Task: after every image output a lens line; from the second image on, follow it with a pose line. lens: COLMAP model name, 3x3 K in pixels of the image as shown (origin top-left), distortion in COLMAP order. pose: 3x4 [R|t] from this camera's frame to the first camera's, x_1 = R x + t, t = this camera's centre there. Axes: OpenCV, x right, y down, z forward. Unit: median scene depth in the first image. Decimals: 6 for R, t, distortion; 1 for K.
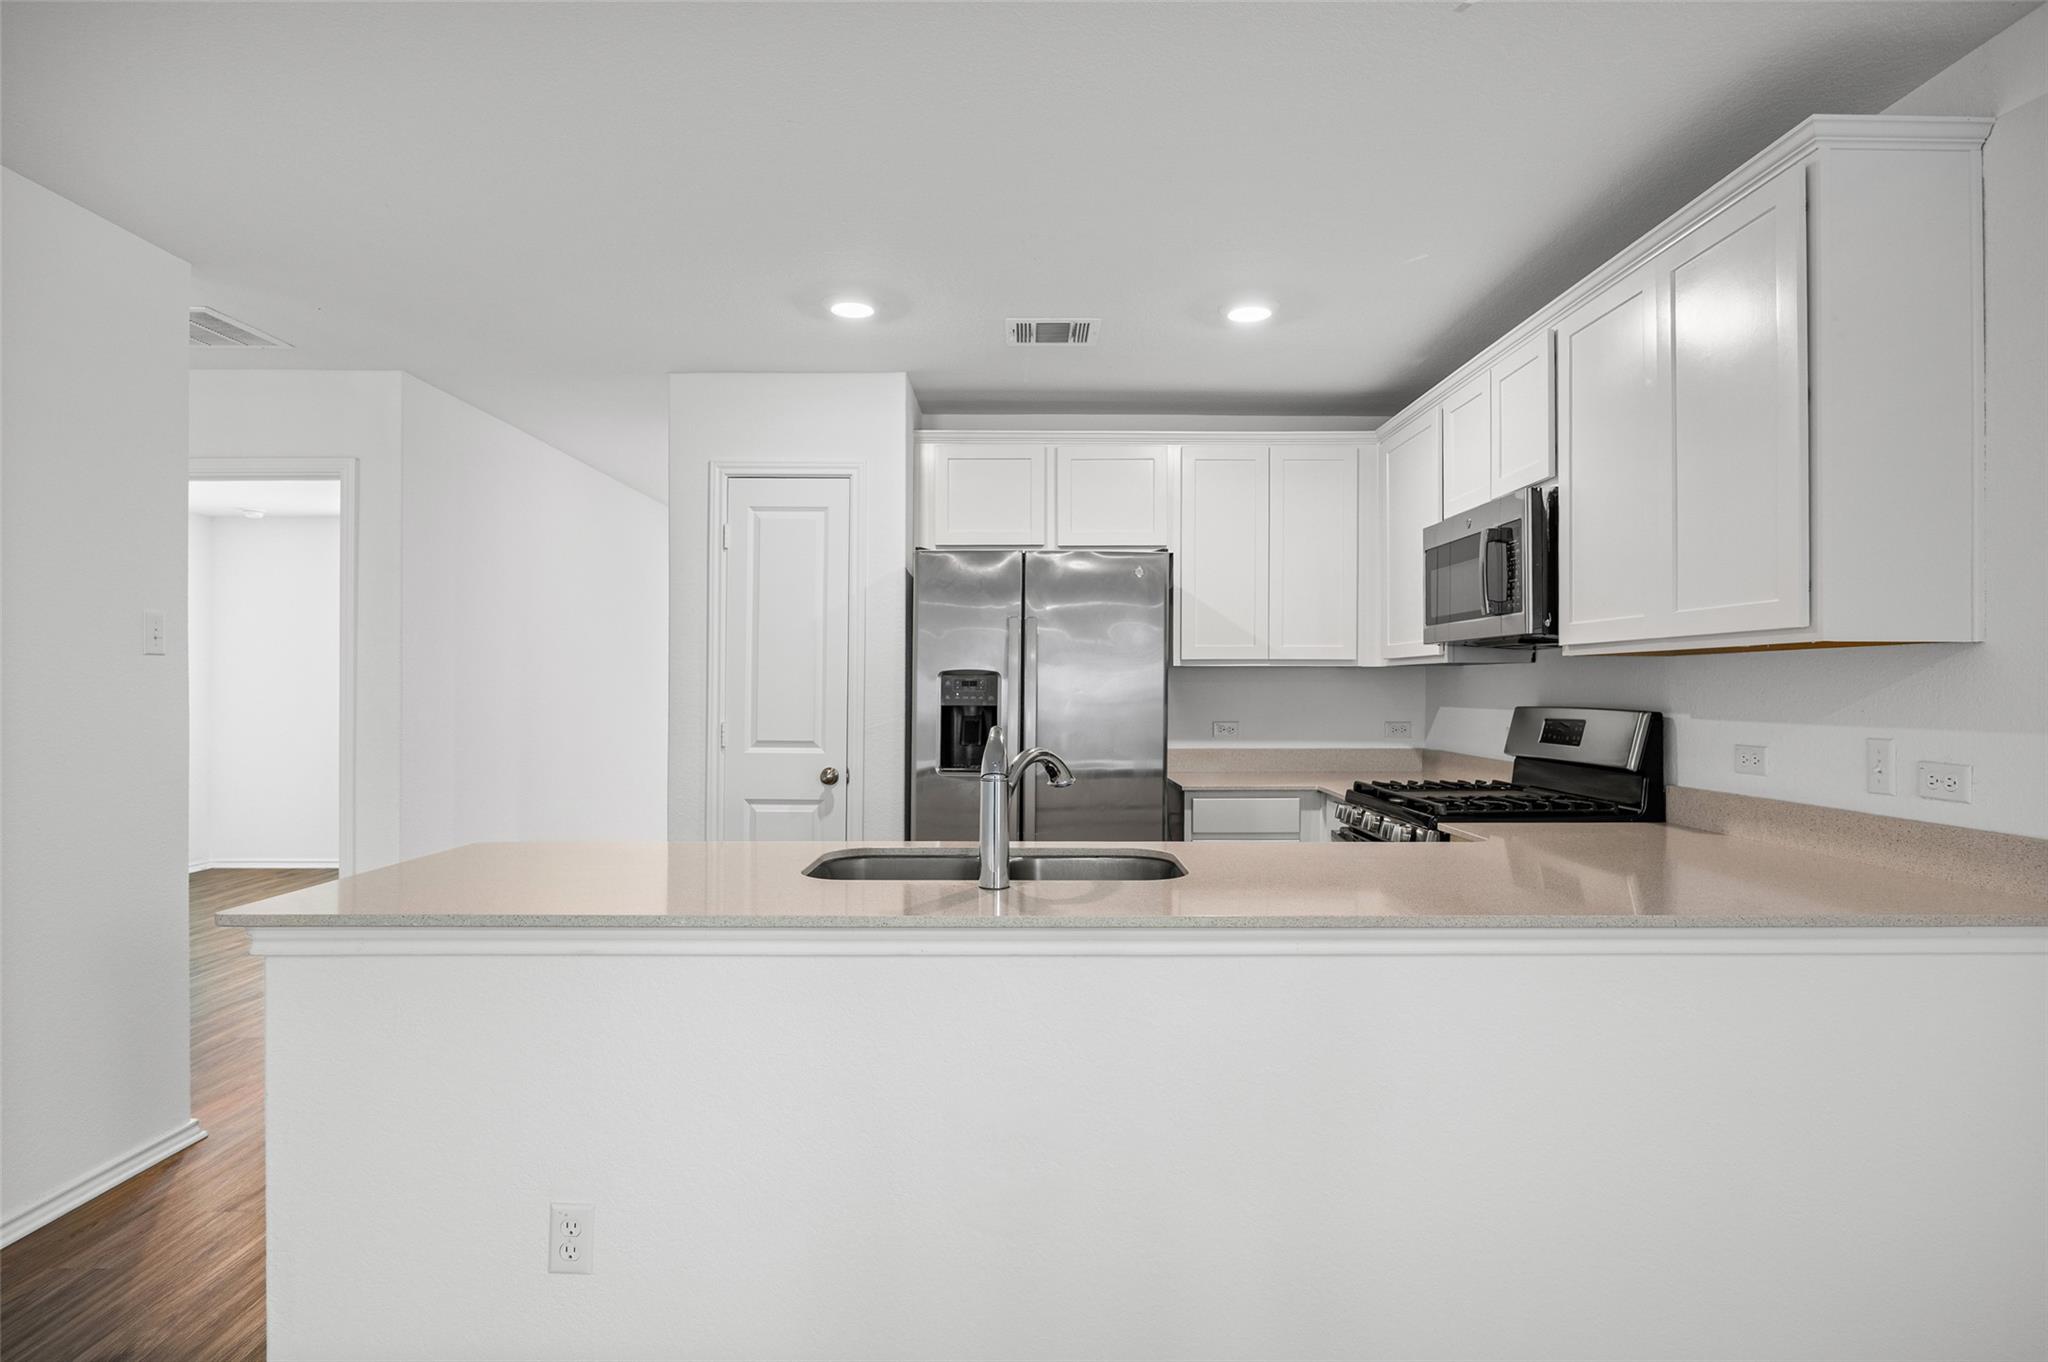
lens RADIAL K [[1079.8, 0, 1018.8], [0, 1079.8, 684.5], [0, 0, 1]] dist [-0.007262, 0.000410]
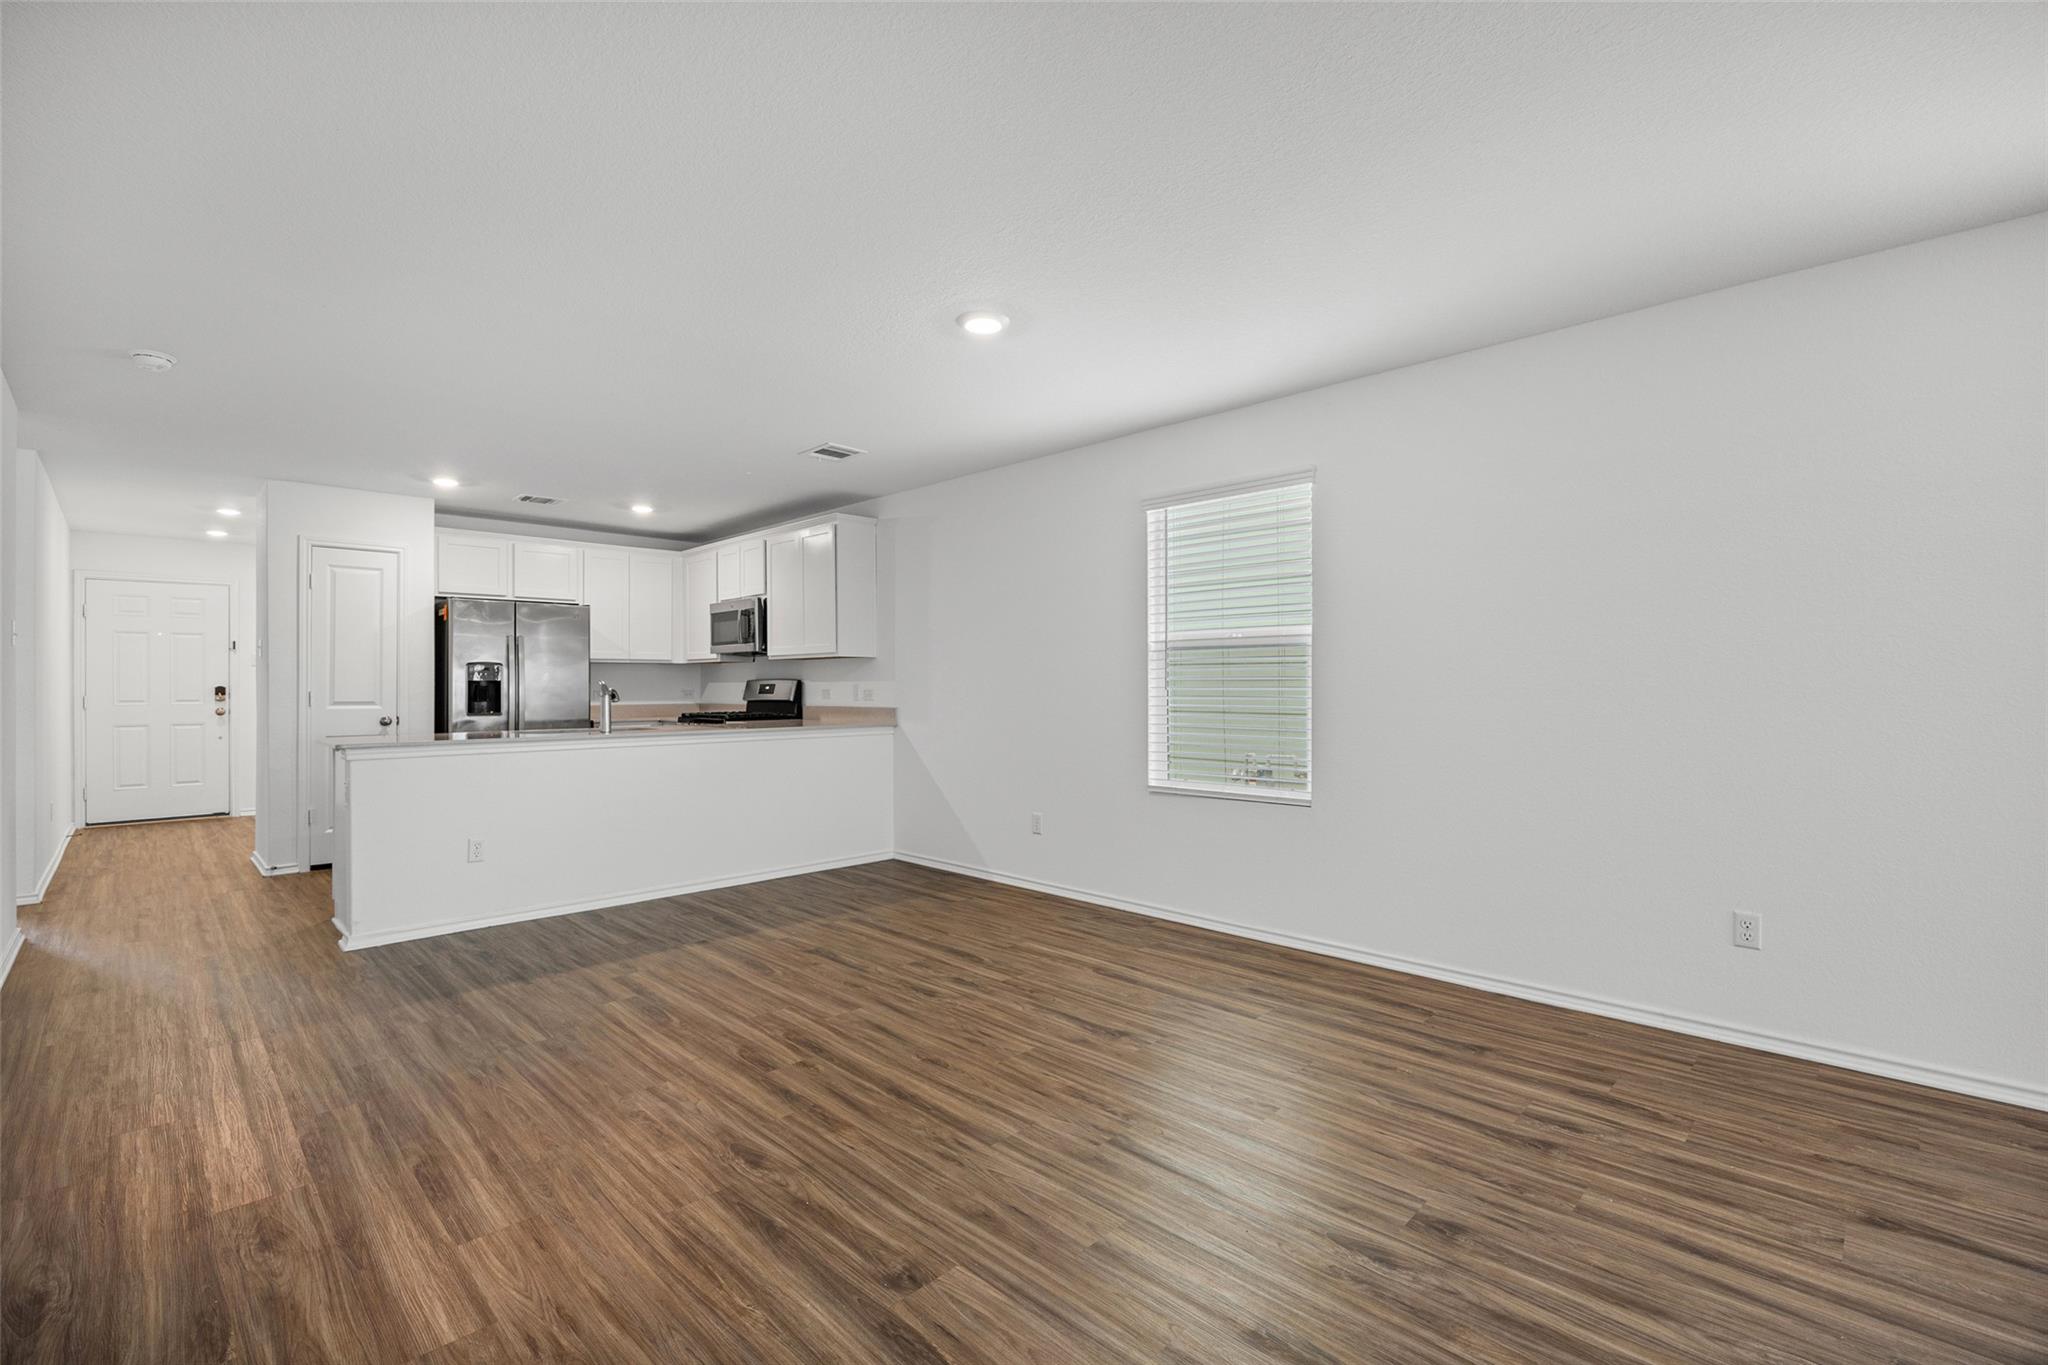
lens RADIAL K [[952.4, 0, 1030.4], [0, 952.4, 688.6], [0, 0, 1]] dist [-0.002626, -0.000101]
pose [[0.719152, -0.006104, 0.694826, -0.547400], [0.002391, 0.999977, 0.006310, 0.026380], [-0.694849, -0.002877, 0.719150, -0.942143]]
